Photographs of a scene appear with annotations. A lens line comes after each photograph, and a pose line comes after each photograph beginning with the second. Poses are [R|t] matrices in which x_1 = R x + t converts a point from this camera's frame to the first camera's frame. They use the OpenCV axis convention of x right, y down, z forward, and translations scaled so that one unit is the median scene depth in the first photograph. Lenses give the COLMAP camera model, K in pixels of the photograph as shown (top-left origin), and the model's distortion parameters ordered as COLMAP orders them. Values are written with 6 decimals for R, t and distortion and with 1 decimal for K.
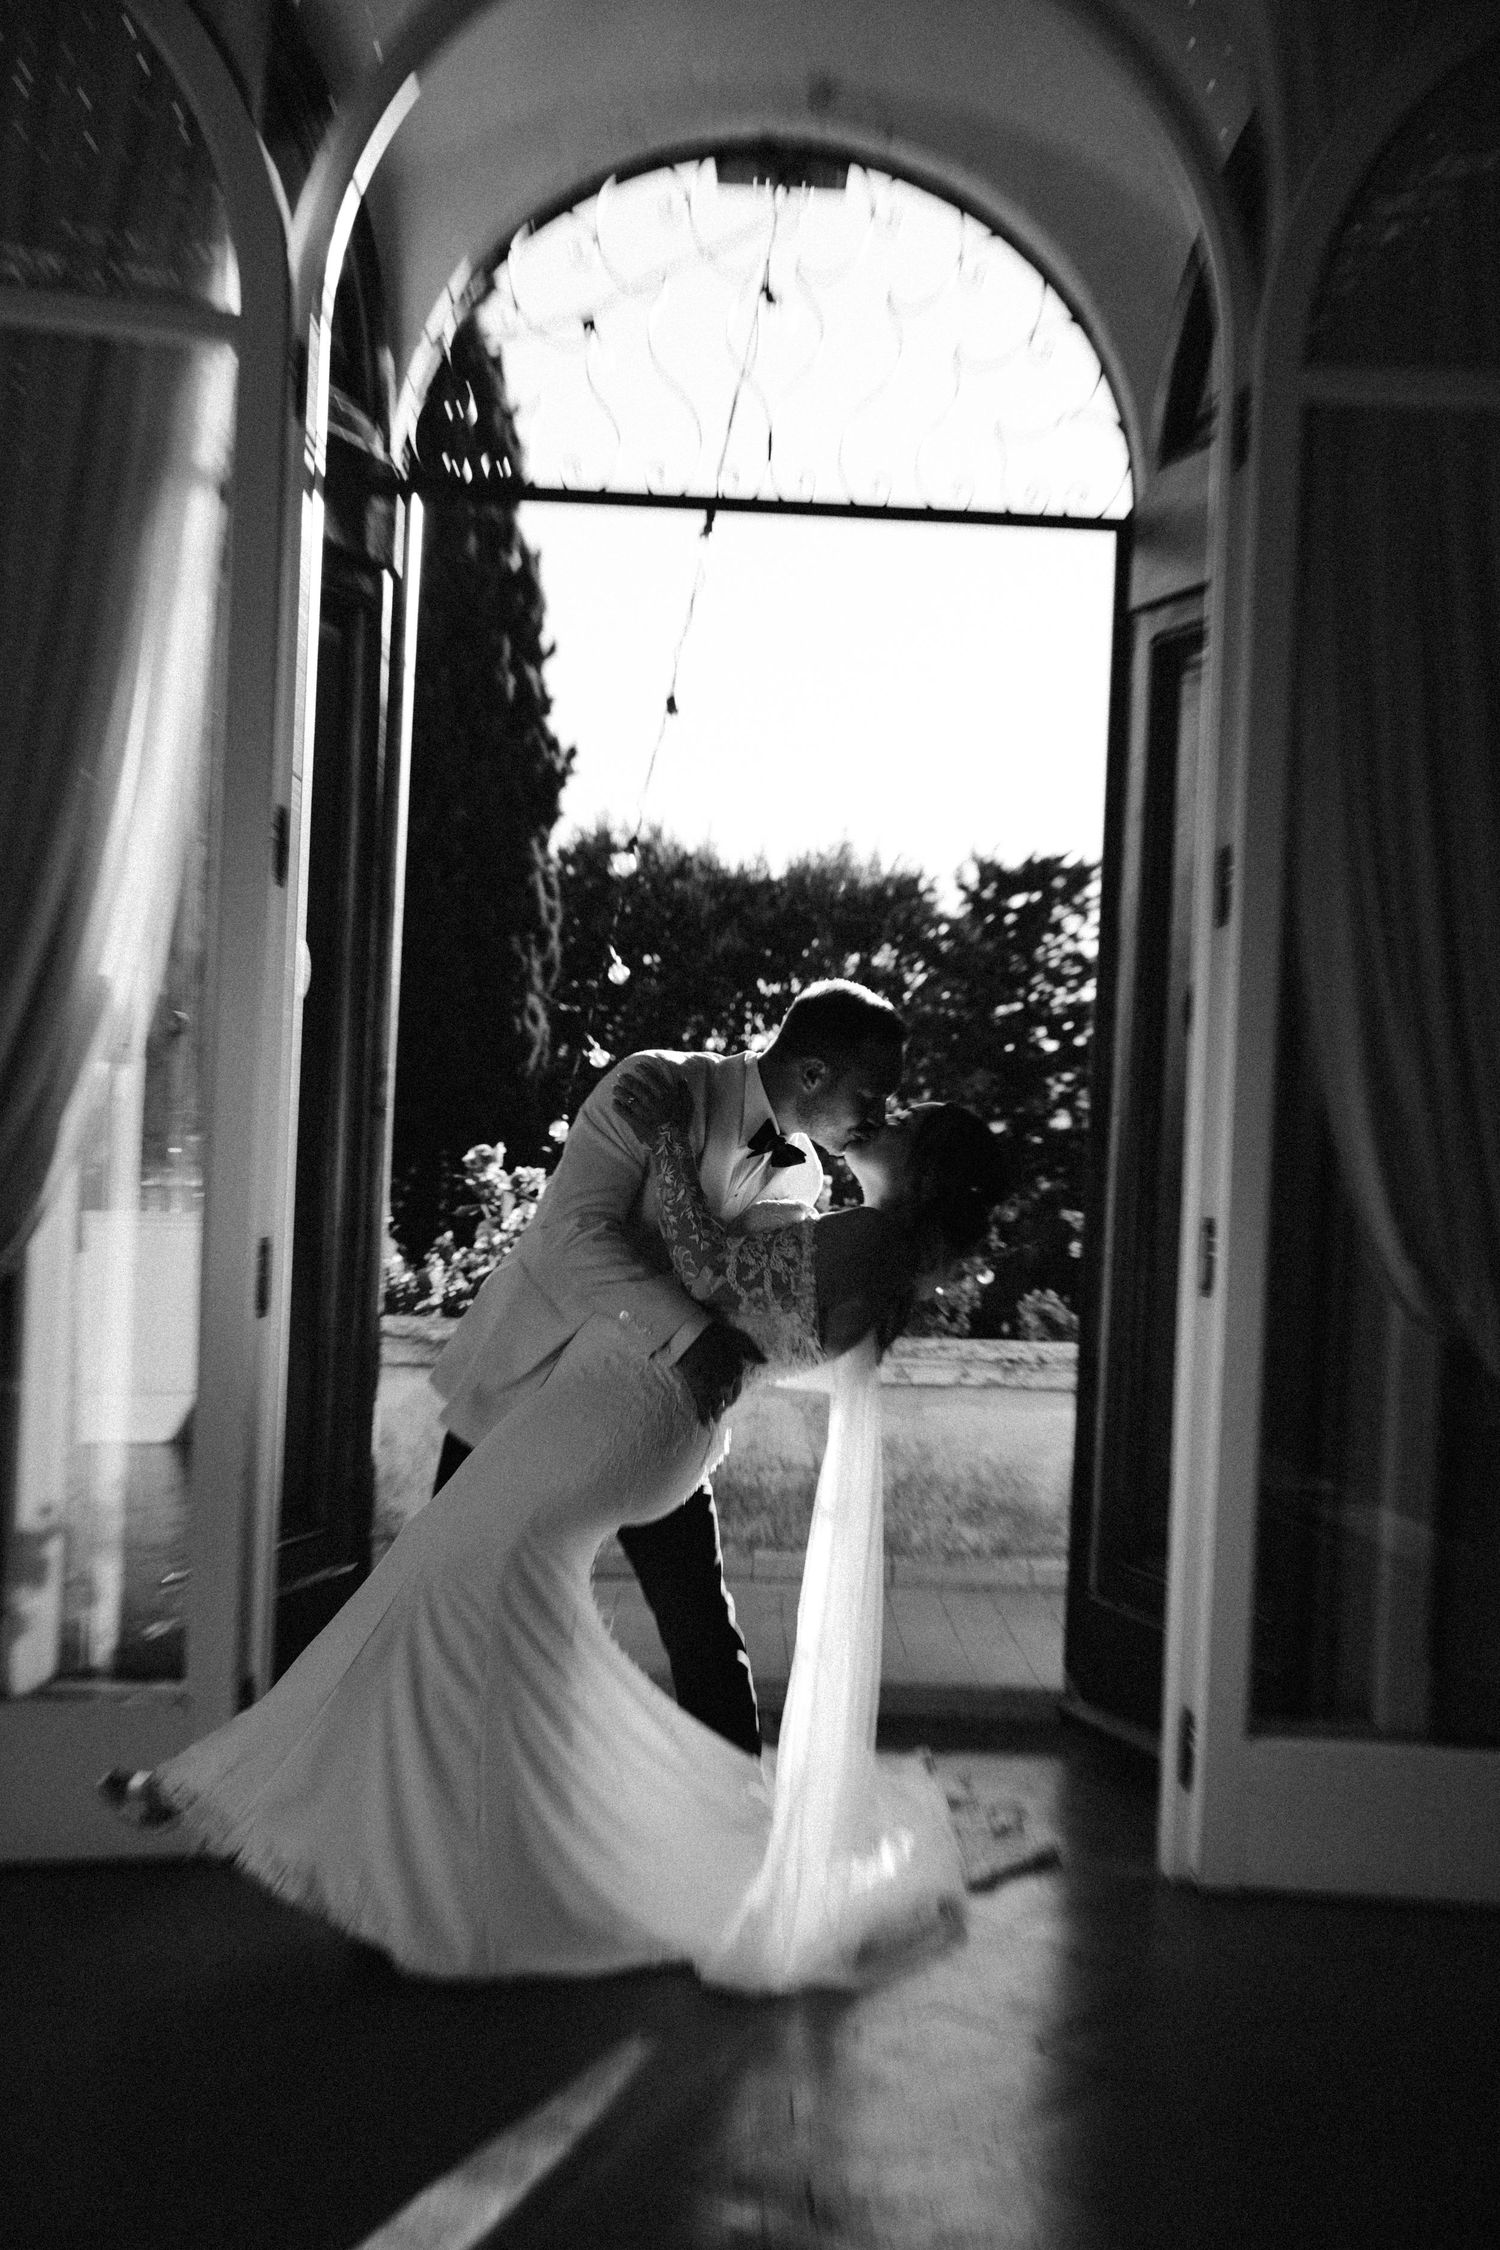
lens RADIAL K [[2751.8, 0, 754.9], [0, 2751.8, 1177.7], [0, 0, 1]] dist [0.087762, -0.039796]
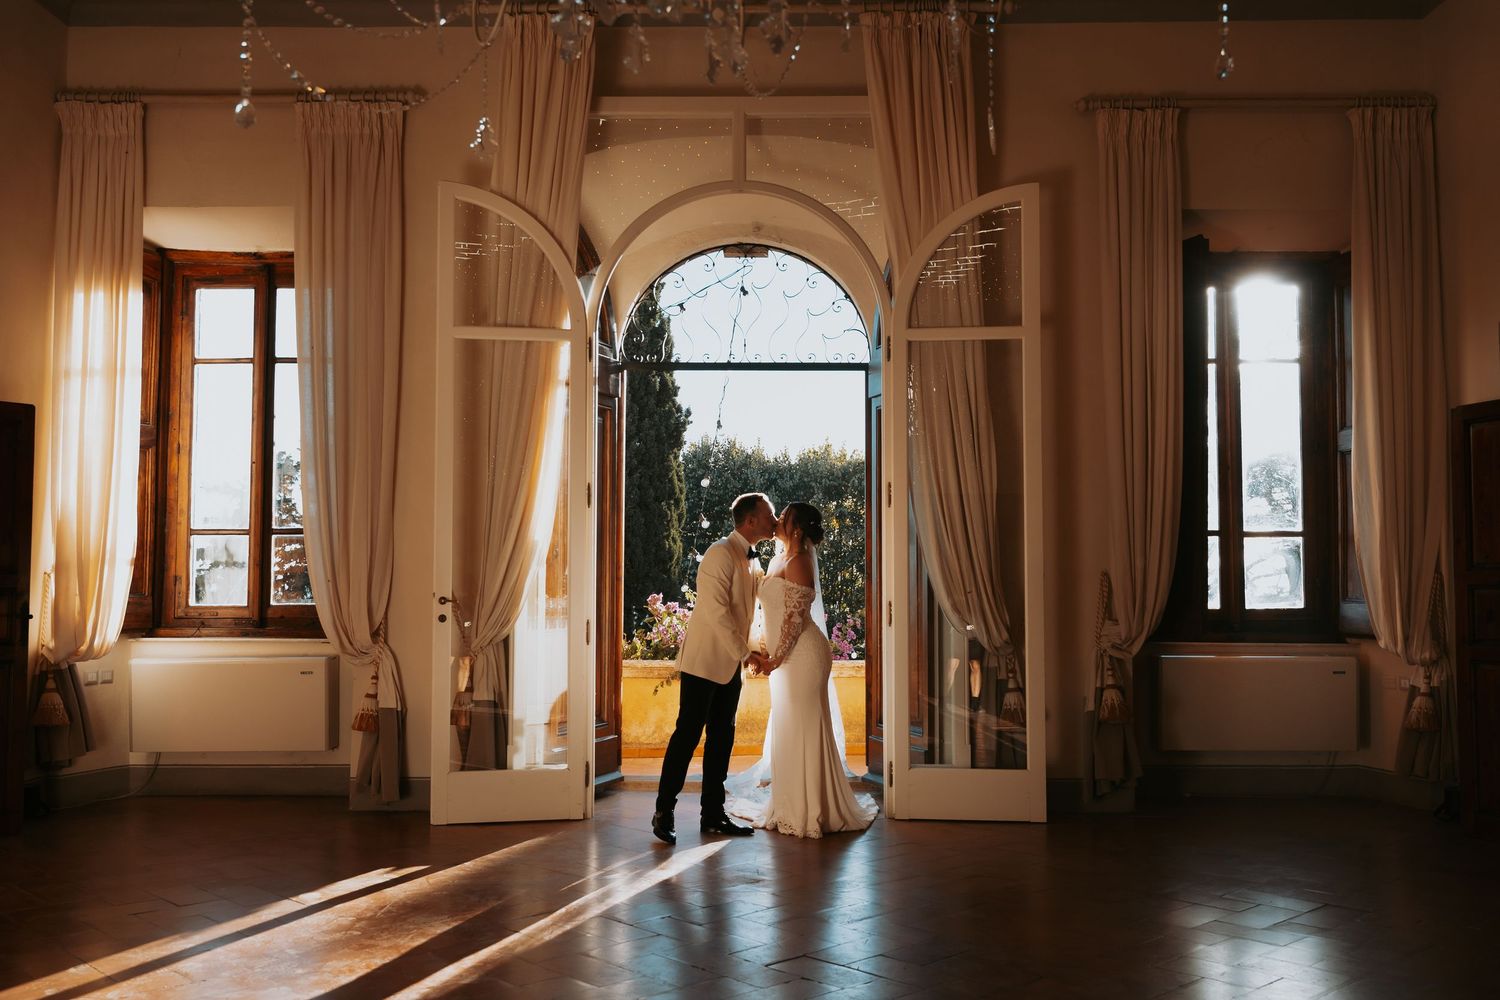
lens RADIAL K [[1398.6, 0, 750.0], [0, 1398.6, 500.0], [0, 0, 1]] dist [0.005120, 0.000775]
pose [[0.998665, -0.045126, -0.025128, 0.038953], [0.042871, 0.995541, -0.084021, 0.020094], [0.028807, 0.082832, 0.996147, -0.436020]]
